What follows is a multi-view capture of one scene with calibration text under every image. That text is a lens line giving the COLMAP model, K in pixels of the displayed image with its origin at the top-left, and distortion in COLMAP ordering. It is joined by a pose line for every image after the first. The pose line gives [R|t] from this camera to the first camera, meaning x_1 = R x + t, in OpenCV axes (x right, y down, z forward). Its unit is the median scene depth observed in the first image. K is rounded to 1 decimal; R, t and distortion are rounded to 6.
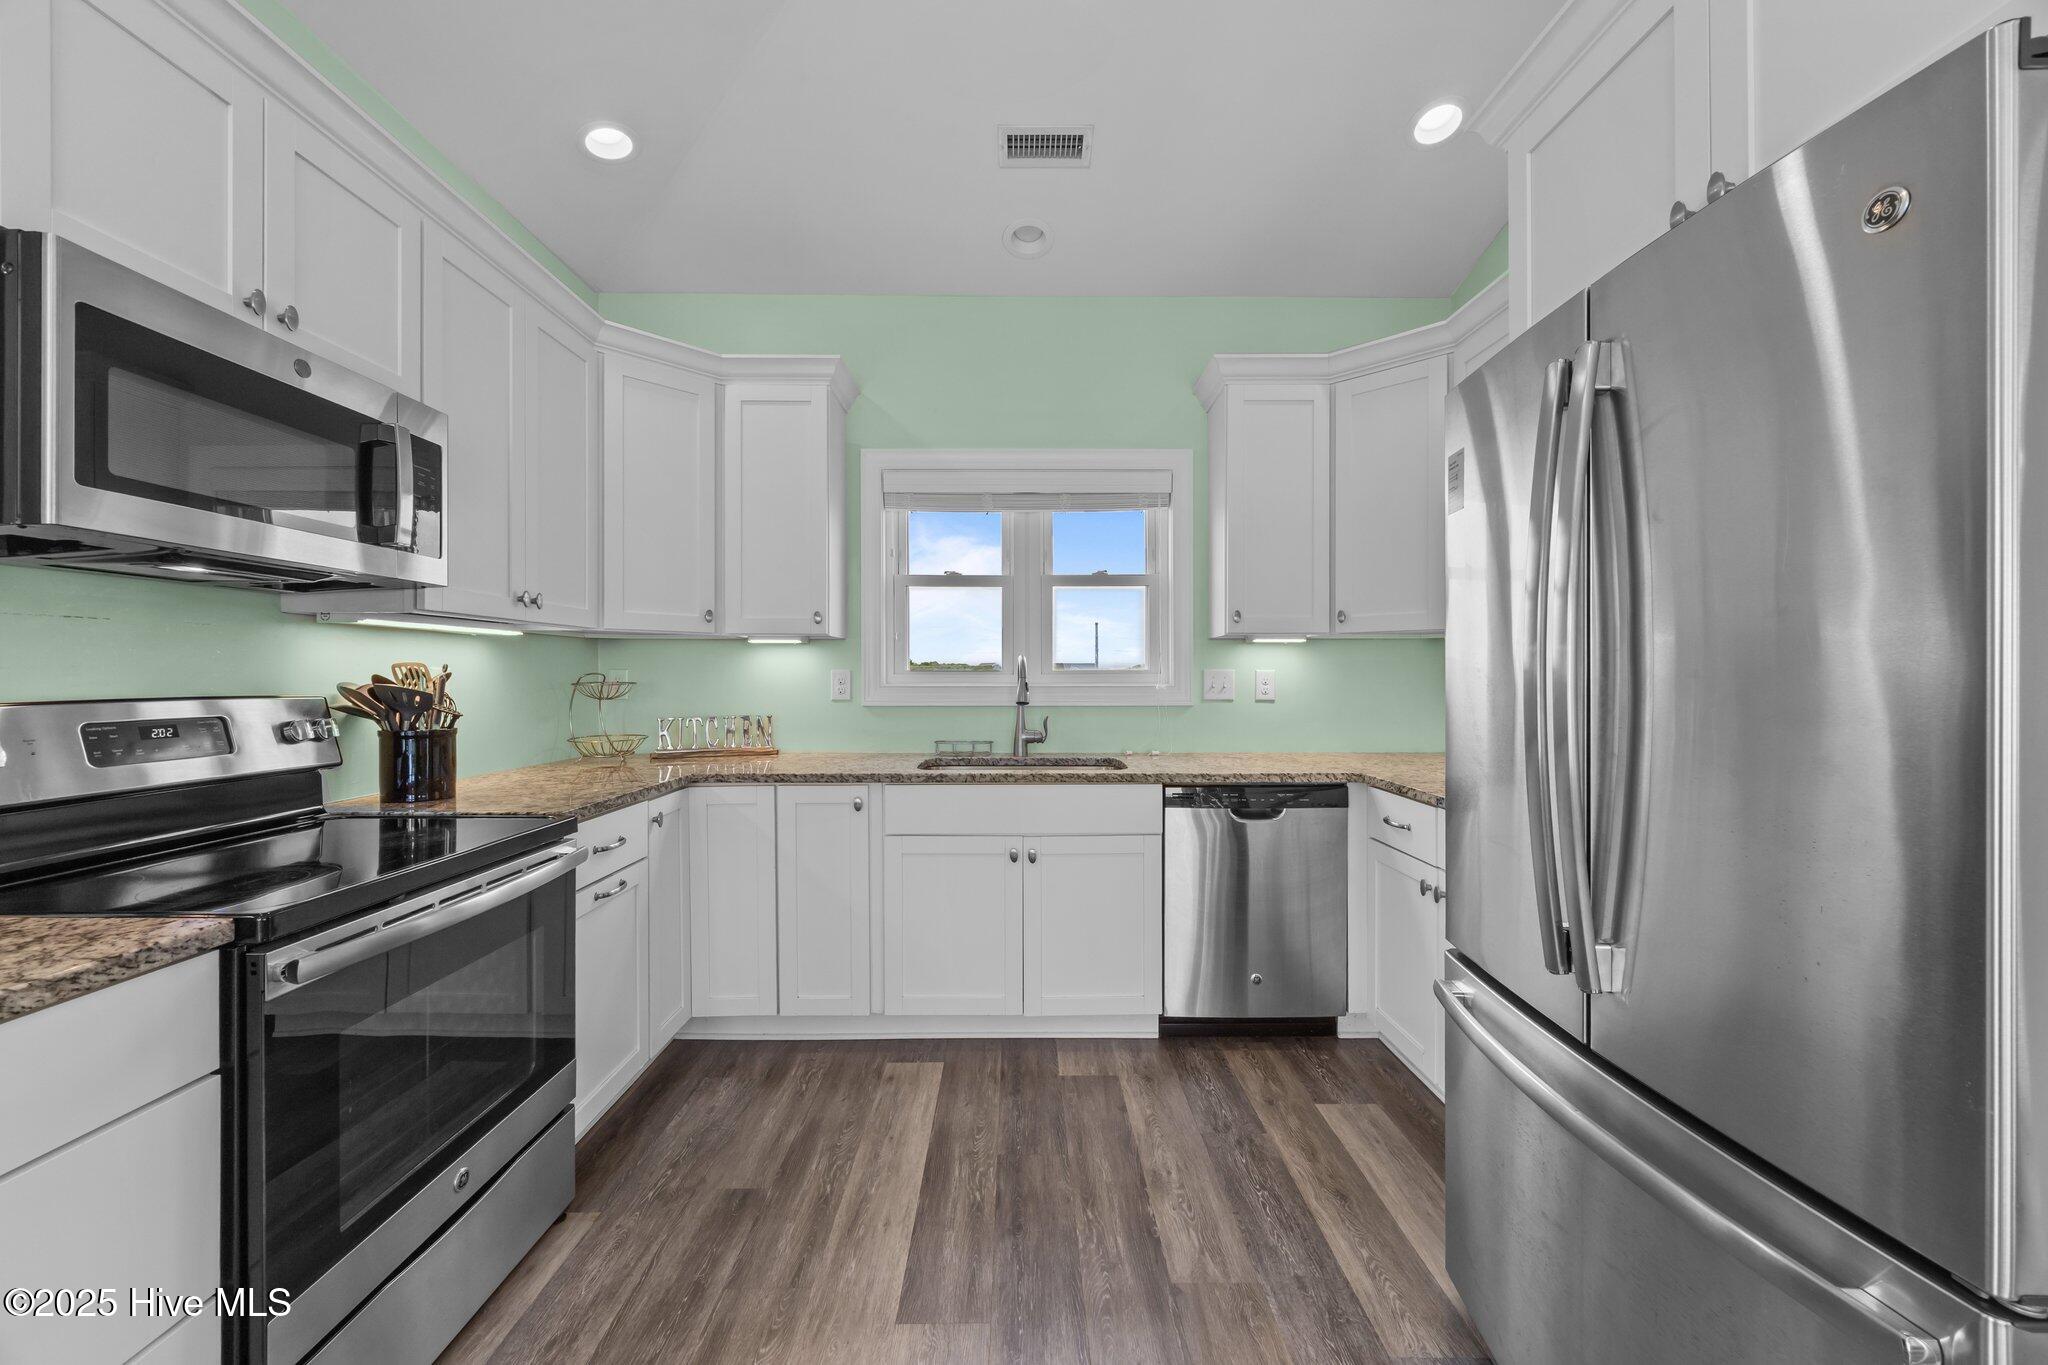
lens RADIAL K [[793.0, 0, 1022.8], [0, 793.0, 677.7], [0, 0, 1]] dist [0.000367, 0.000036]
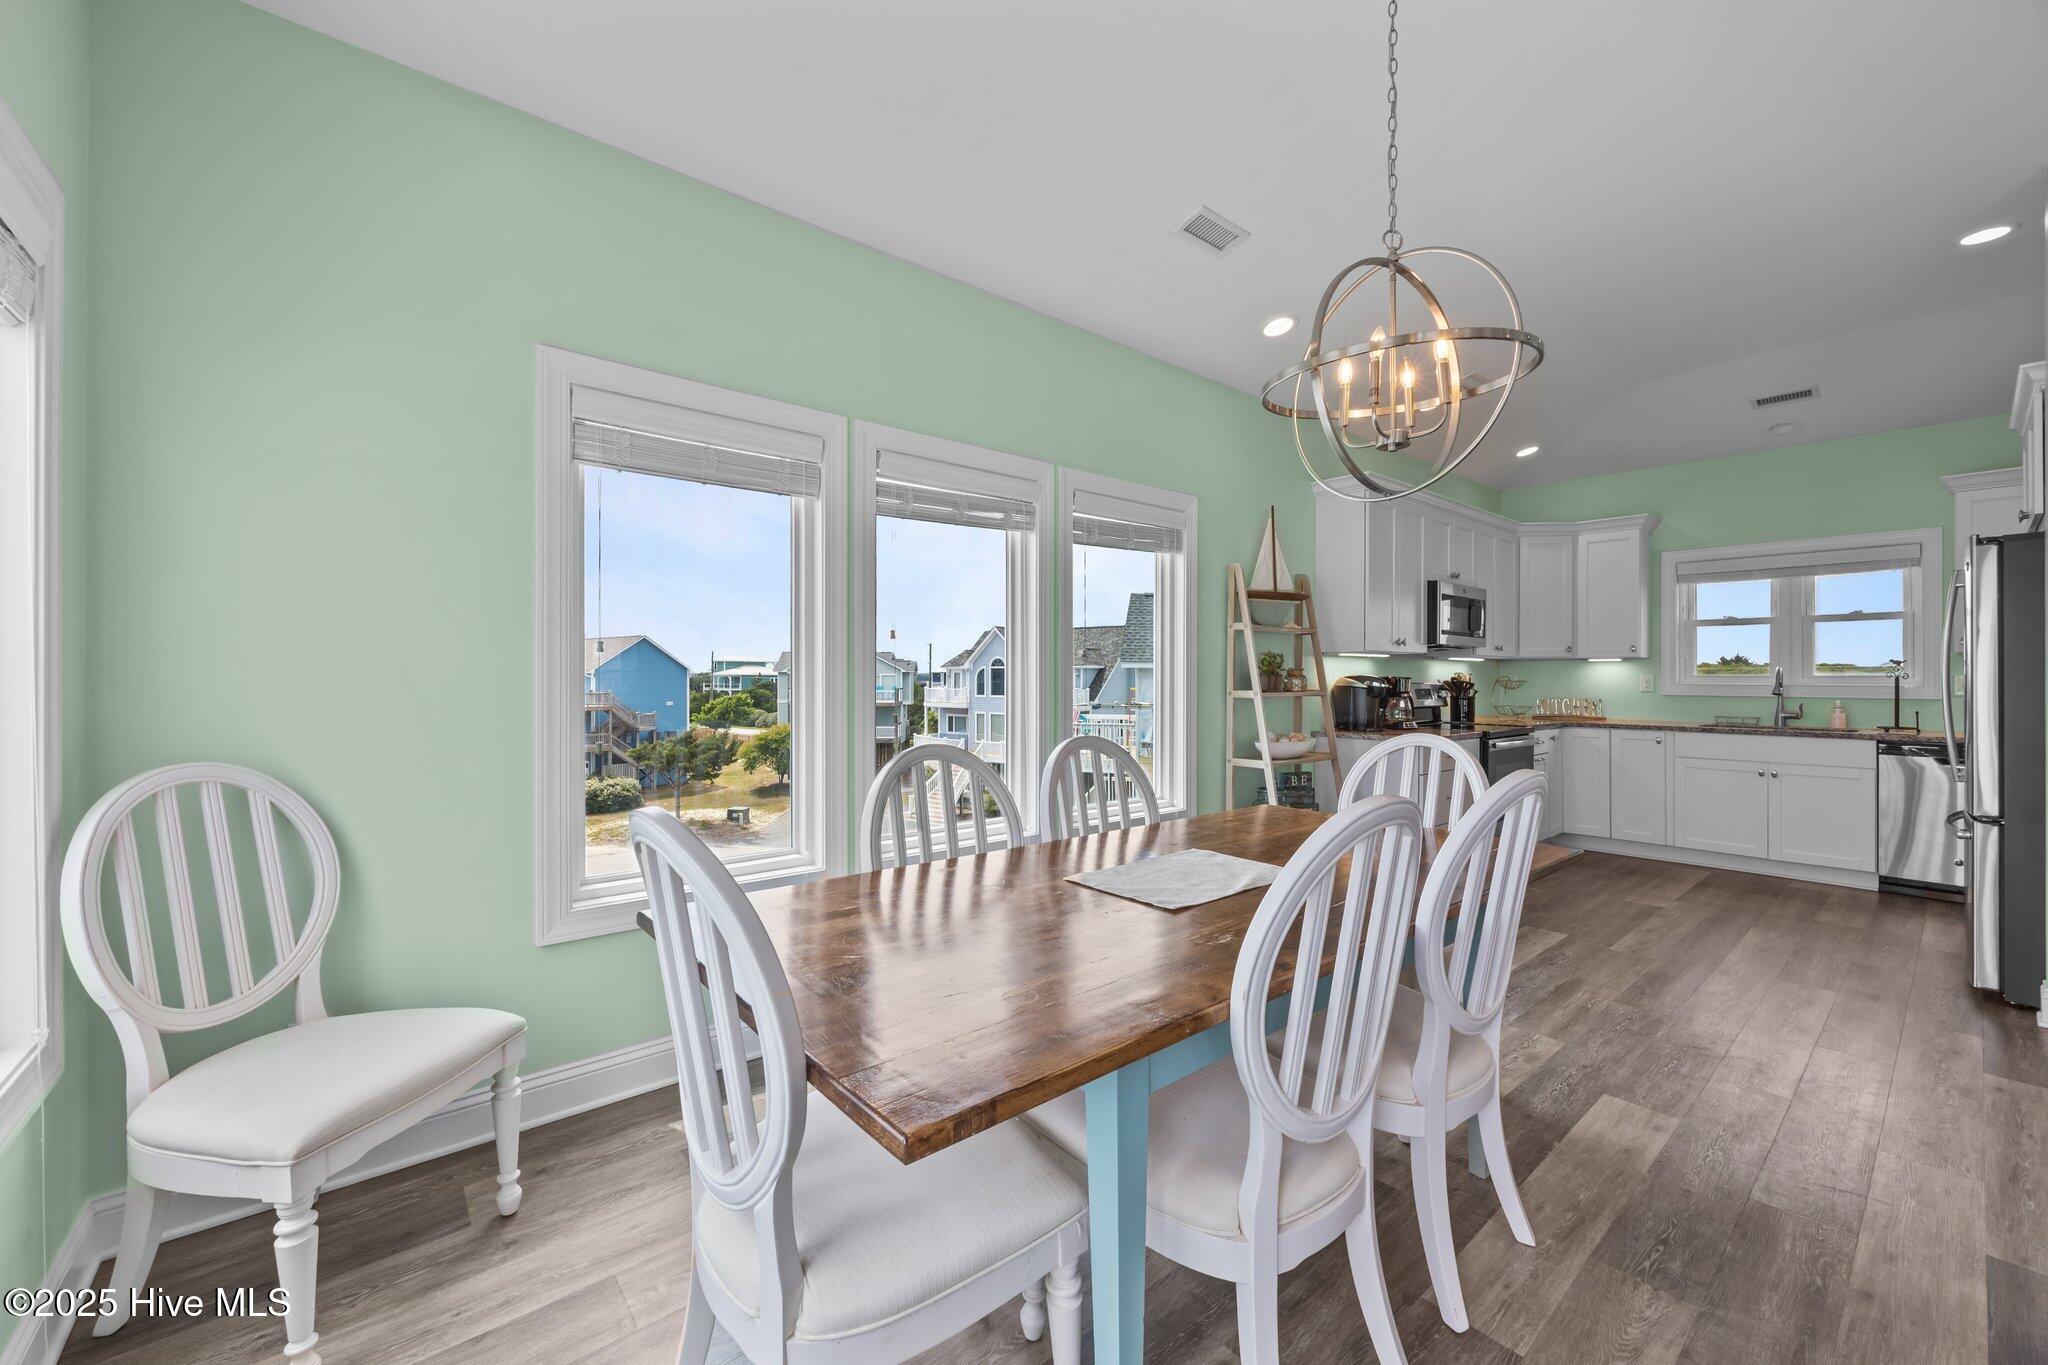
lens RADIAL K [[793.0, 0, 1022.8], [0, 793.0, 677.7], [0, 0, 1]] dist [0.000367, 0.000036]
pose [[0.638341, 0.003986, -0.769743, 0.279647], [-0.005543, 0.999984, 0.000582, 0.003767], [0.769734, 0.003896, 0.638353, -1.372722]]
